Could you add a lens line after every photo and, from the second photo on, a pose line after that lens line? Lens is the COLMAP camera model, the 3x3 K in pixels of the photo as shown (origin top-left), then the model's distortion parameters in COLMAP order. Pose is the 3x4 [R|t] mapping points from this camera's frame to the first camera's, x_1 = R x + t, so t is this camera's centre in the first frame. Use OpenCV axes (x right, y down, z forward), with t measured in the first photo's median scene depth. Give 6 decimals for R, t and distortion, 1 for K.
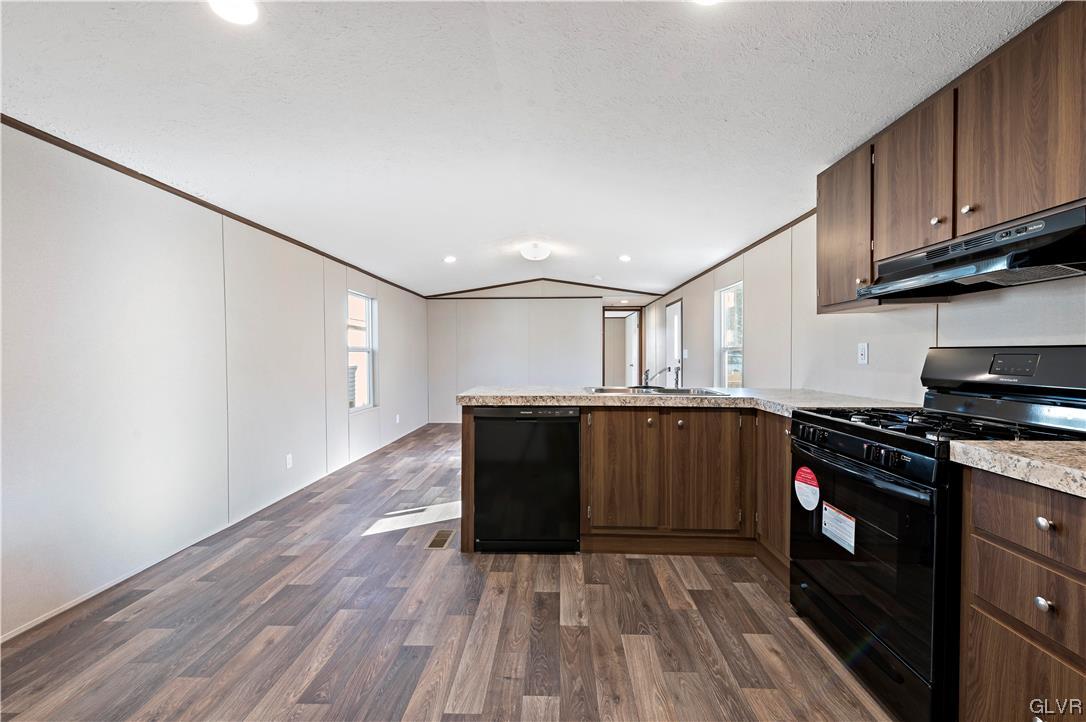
lens RADIAL K [[426.8, 0, 546.0], [0, 426.8, 363.0], [0, 0, 1]] dist [0.006316, -0.000528]
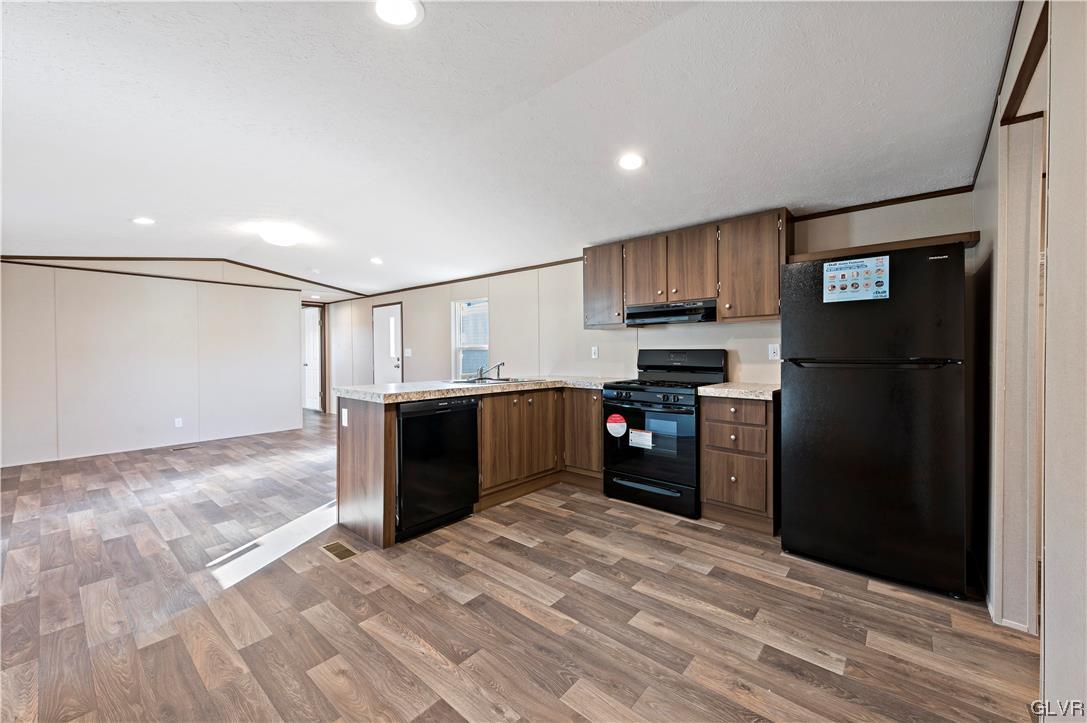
lens RADIAL K [[423.7, 0, 544.4], [0, 423.7, 357.2], [0, 0, 1]] dist [0.011327, -0.004526]
pose [[0.627524, -0.009706, 0.778537, -0.824282], [0.016988, 0.999855, -0.001228, -0.004097], [-0.778412, 0.013997, 0.627598, 0.072748]]
